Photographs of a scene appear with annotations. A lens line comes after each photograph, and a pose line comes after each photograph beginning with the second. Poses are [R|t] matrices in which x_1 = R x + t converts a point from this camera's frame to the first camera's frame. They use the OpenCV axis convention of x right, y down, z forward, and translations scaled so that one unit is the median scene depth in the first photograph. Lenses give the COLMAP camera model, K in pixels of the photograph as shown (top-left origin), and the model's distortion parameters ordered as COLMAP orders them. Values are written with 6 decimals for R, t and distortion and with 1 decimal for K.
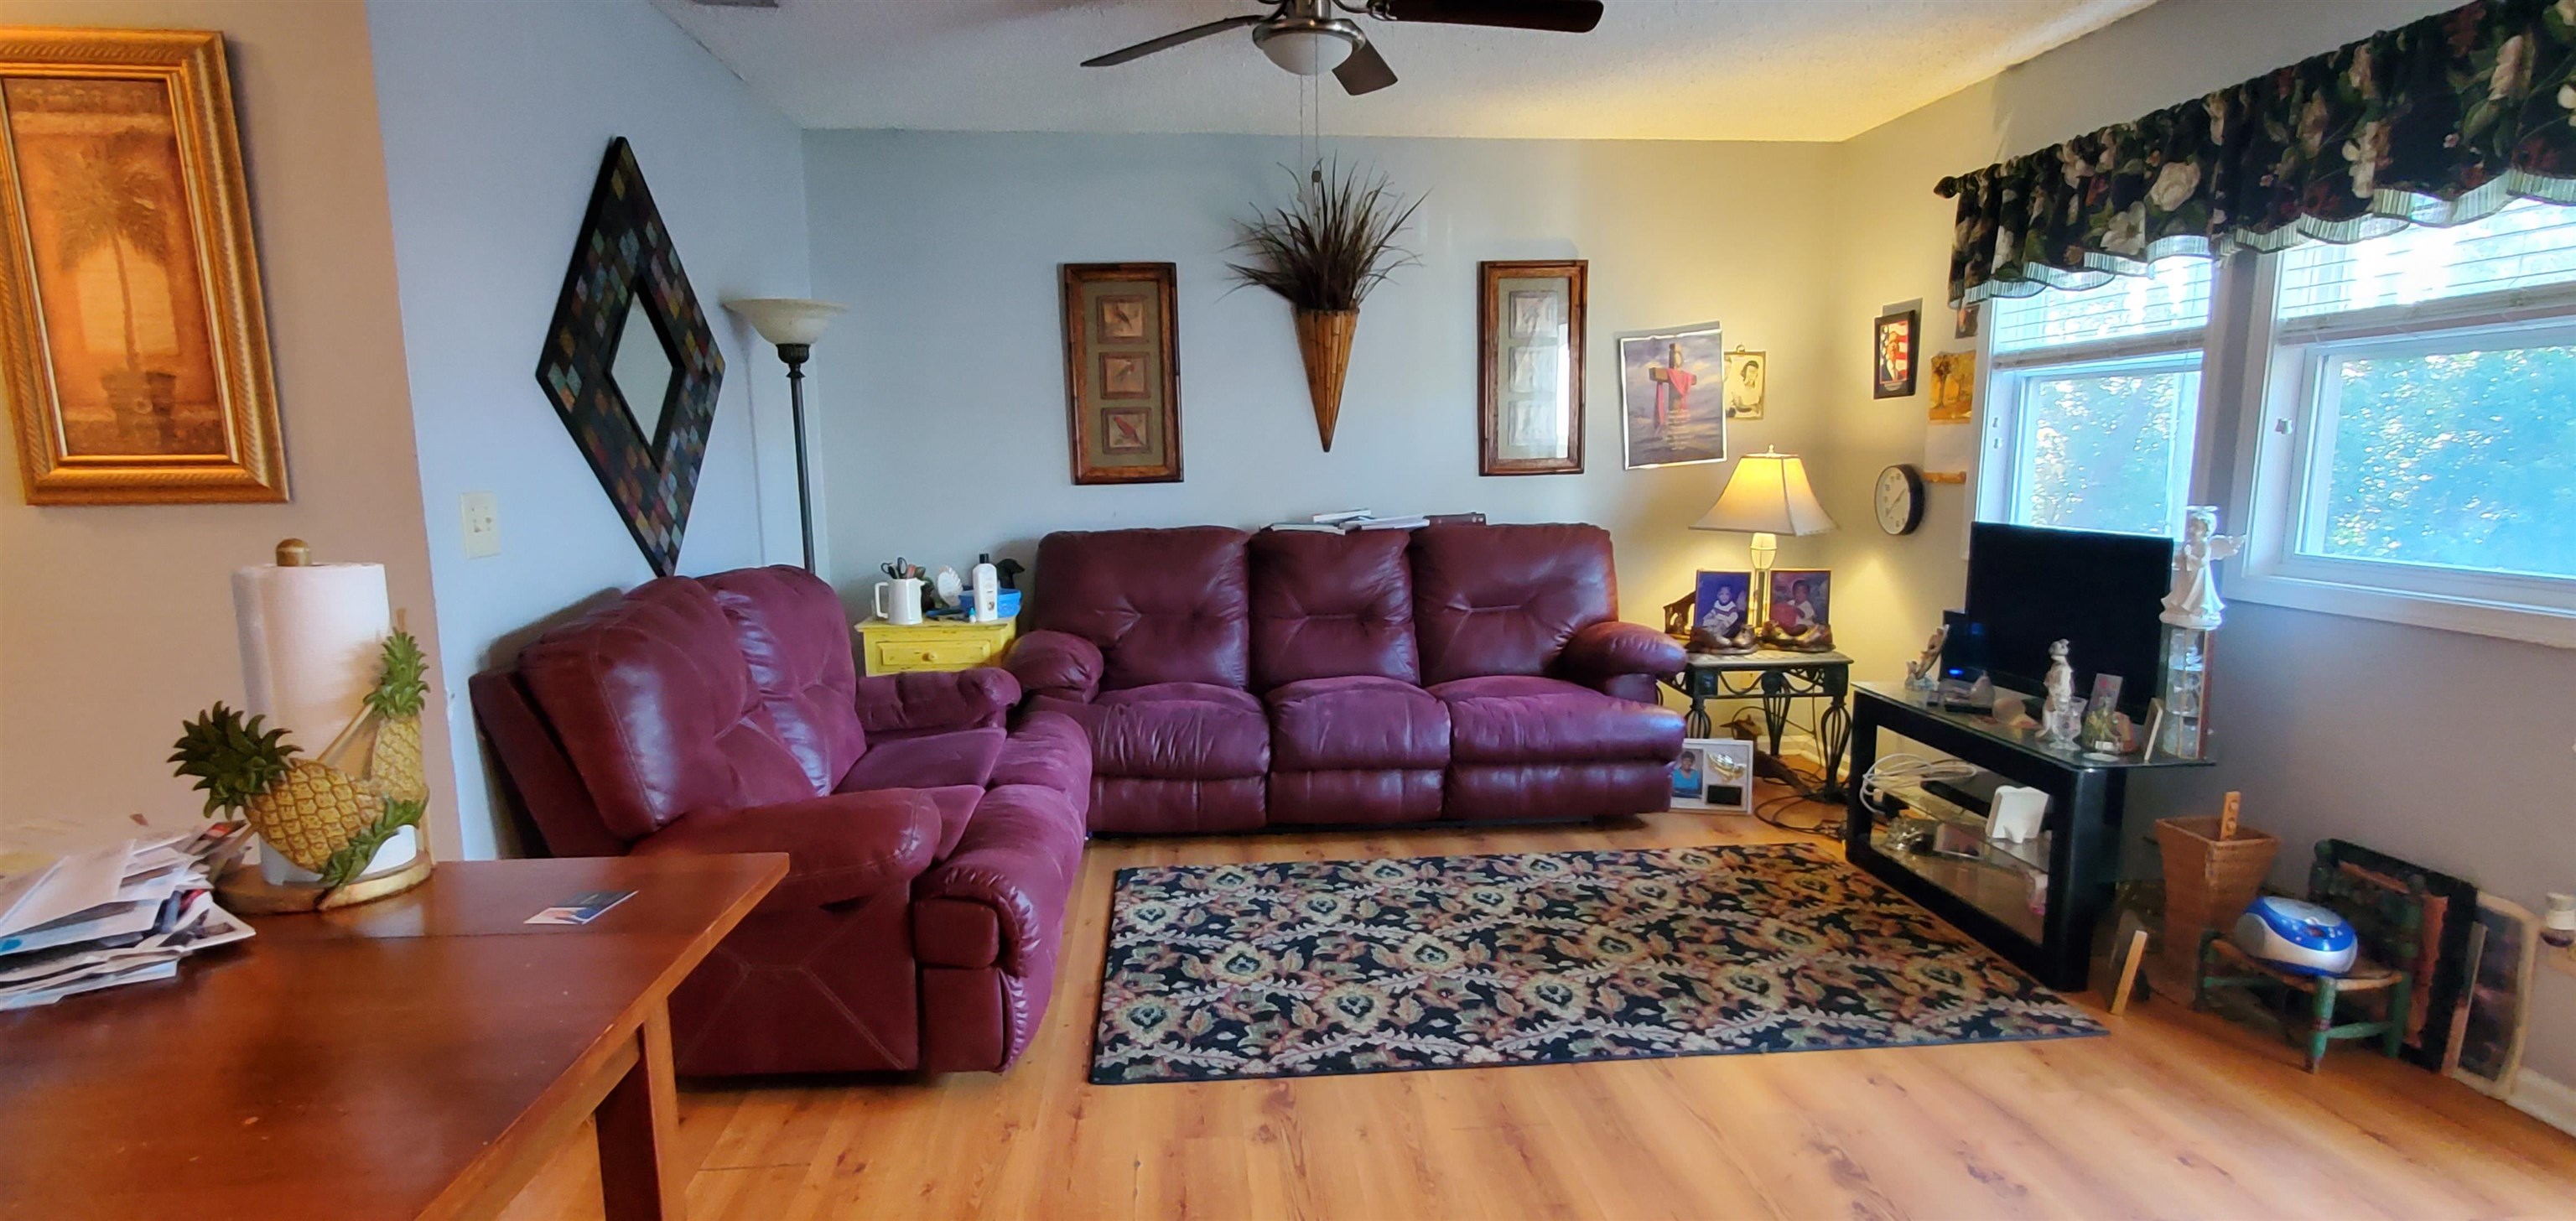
lens RADIAL K [[1299.8, 0, 1295.0], [0, 1299.8, 653.4], [0, 0, 1]] dist [0.000799, 0.001505]
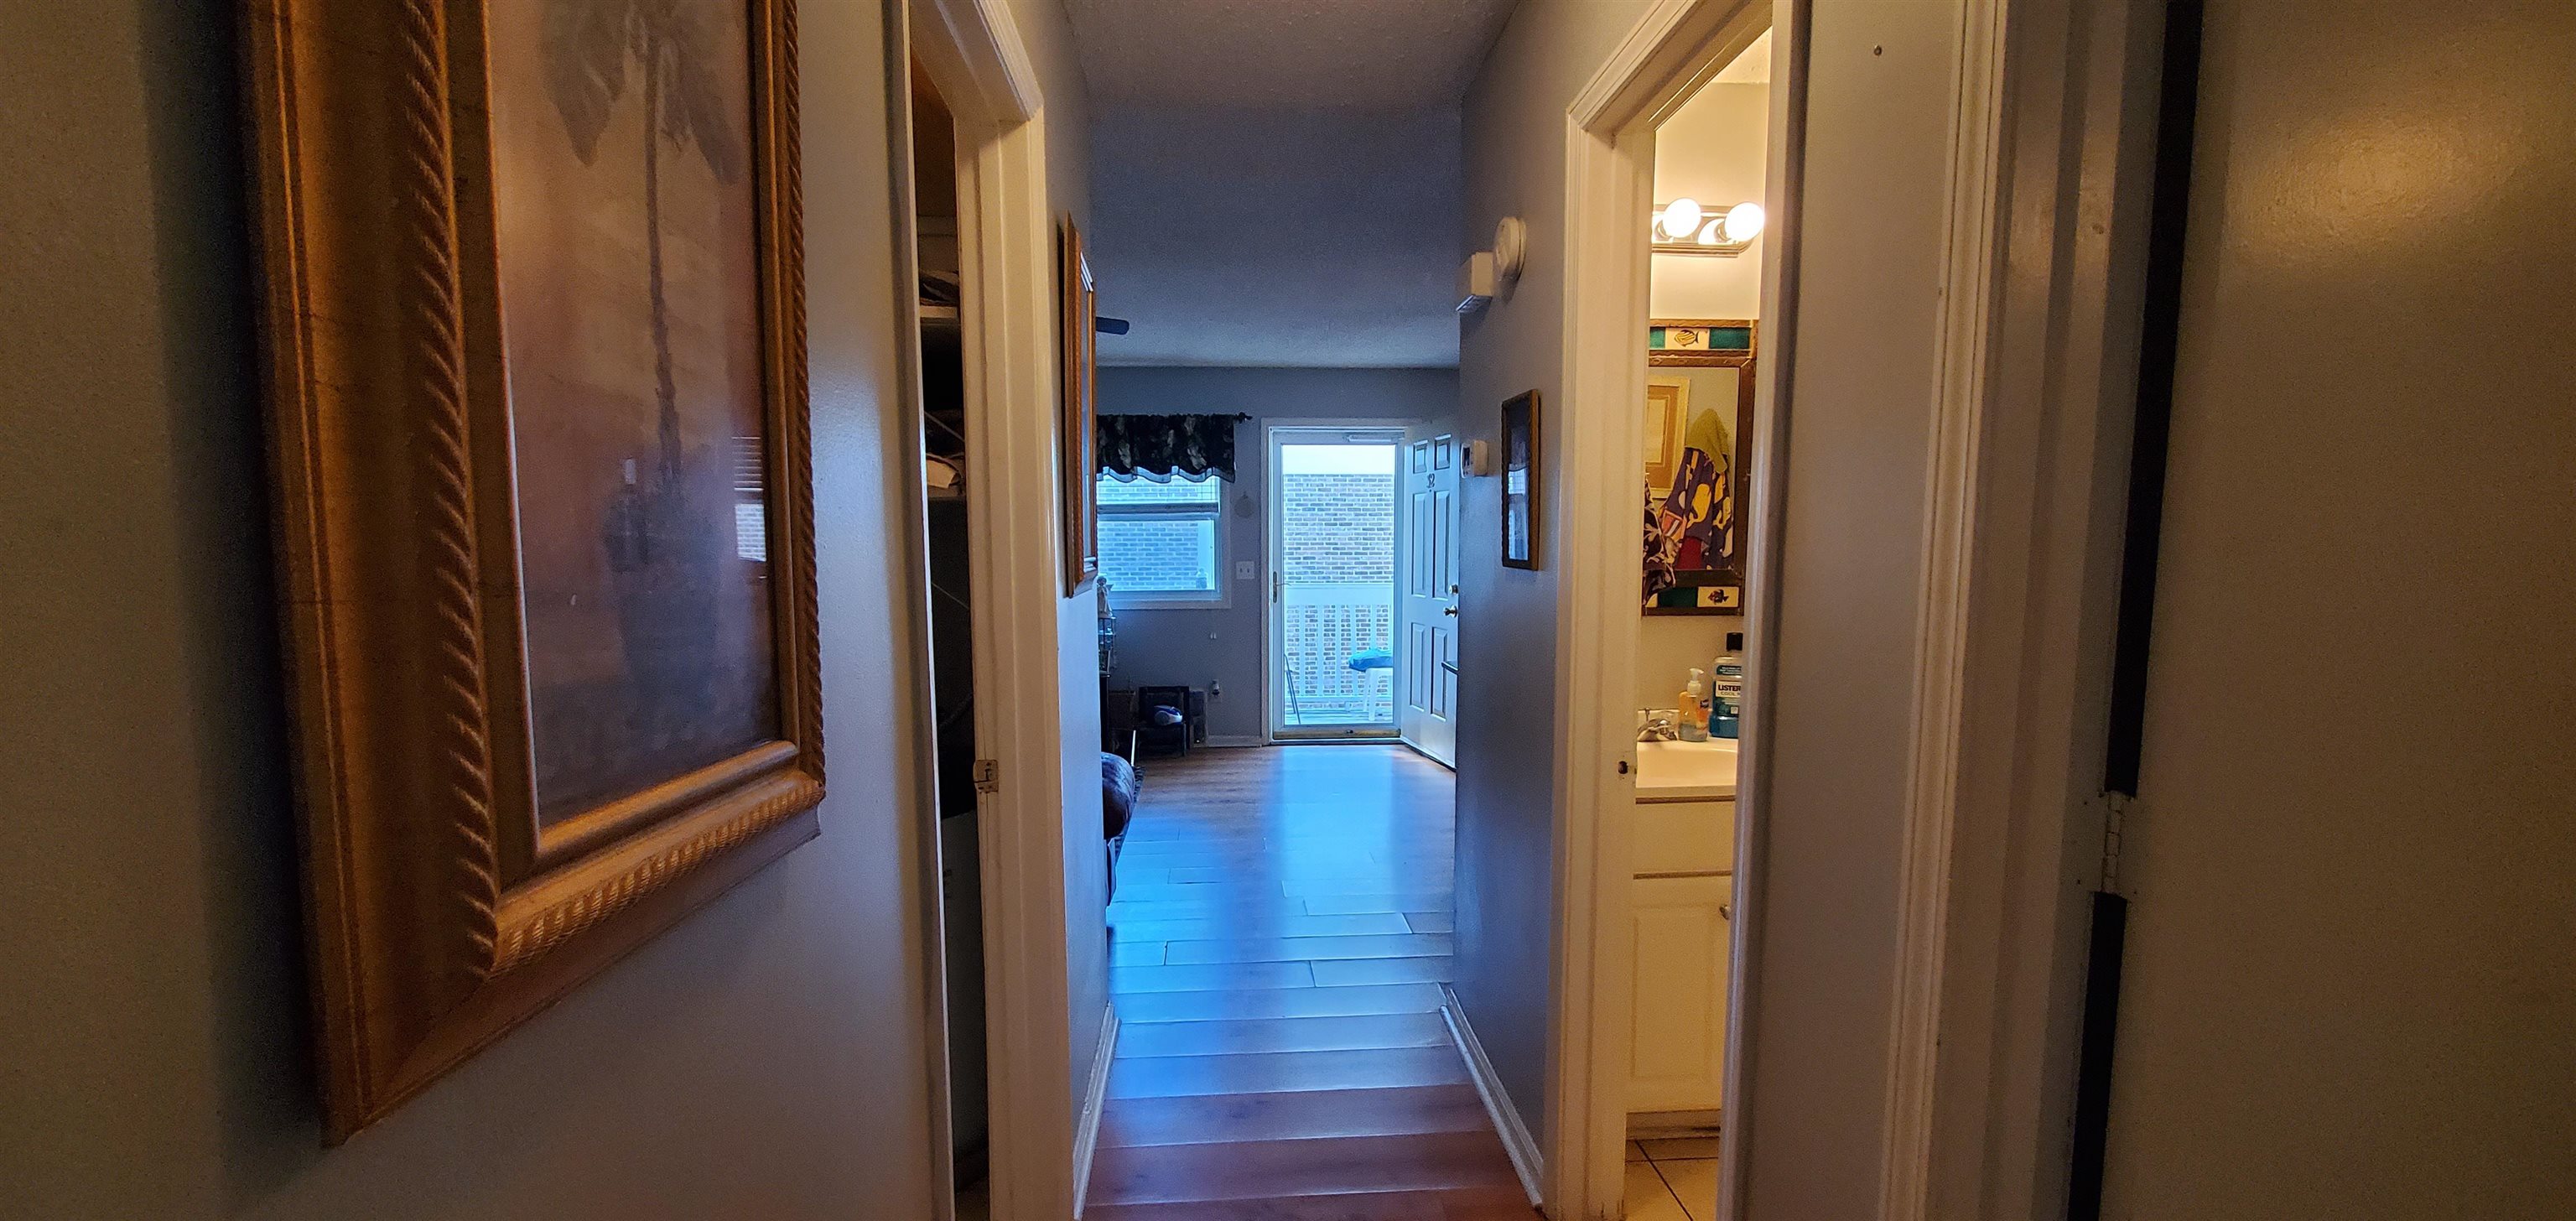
lens RADIAL K [[1029.4, 0, 1288.1], [0, 1029.4, 649.0], [0, 0, 1]] dist [-0.001520, -0.000205]
pose [[0.024639, -0.095583, 0.995116, -1.084866], [0.165197, 0.982123, 0.090245, -0.067864], [-0.985953, 0.162167, 0.039989, 0.431953]]
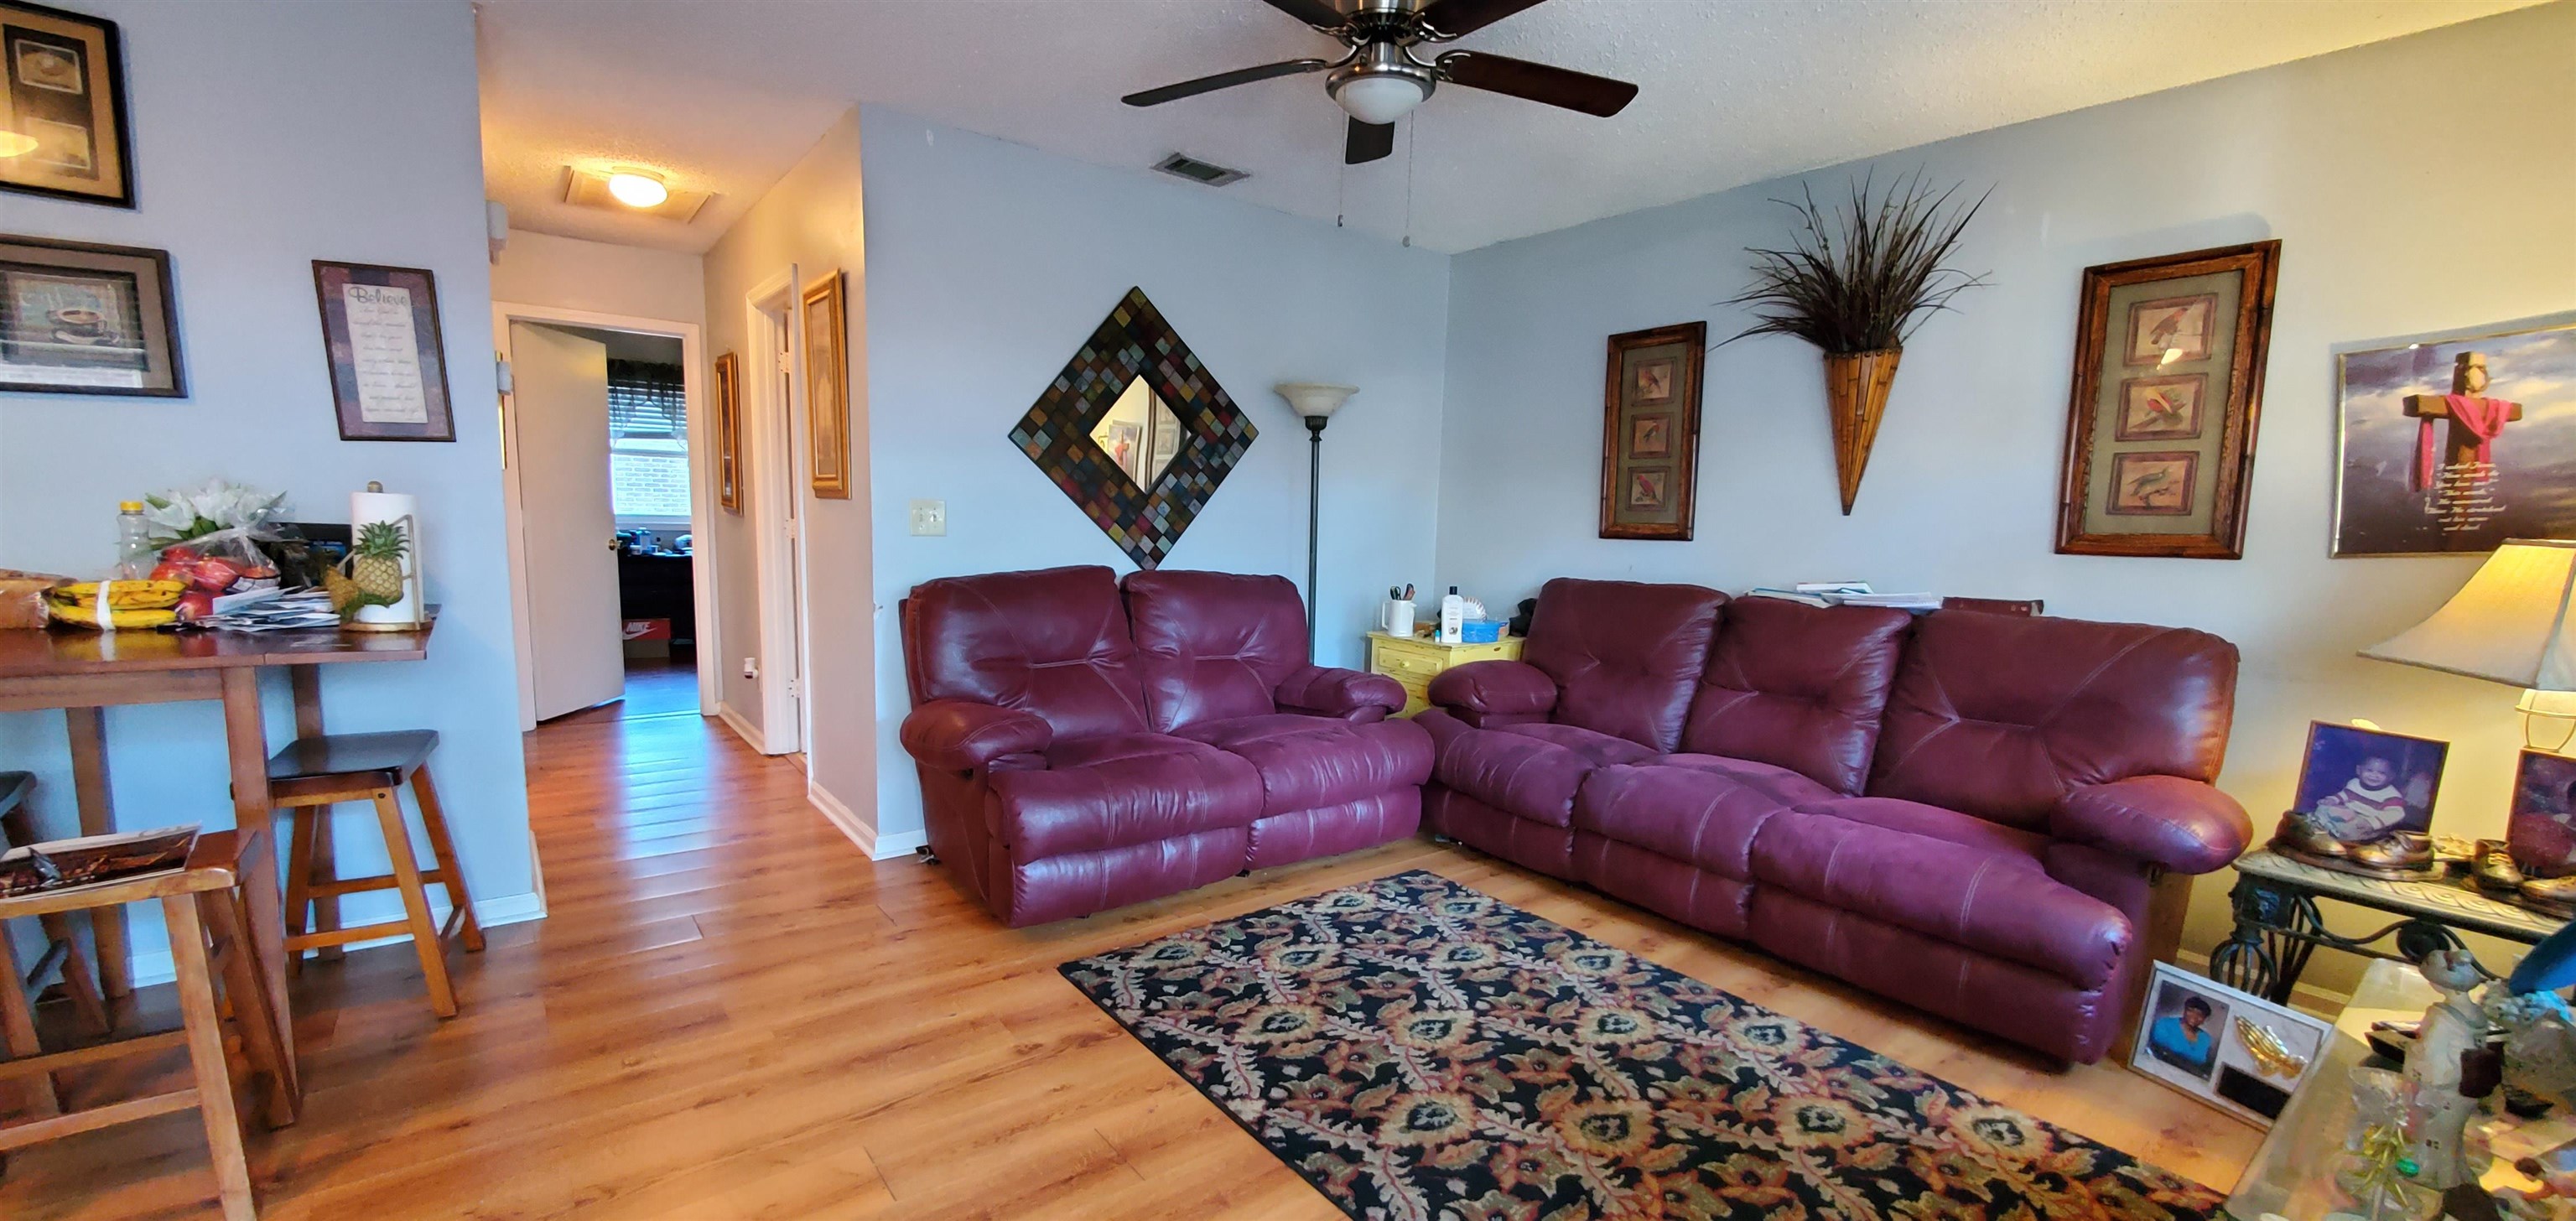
lens RADIAL K [[1029.4, 0, 1288.1], [0, 1029.4, 649.0], [0, 0, 1]] dist [-0.001520, -0.000205]
pose [[0.540881, 0.137306, -0.829816, 0.532034], [-0.168864, 0.984225, 0.052788, -0.050054], [0.823974, 0.111574, 0.555535, 0.403822]]
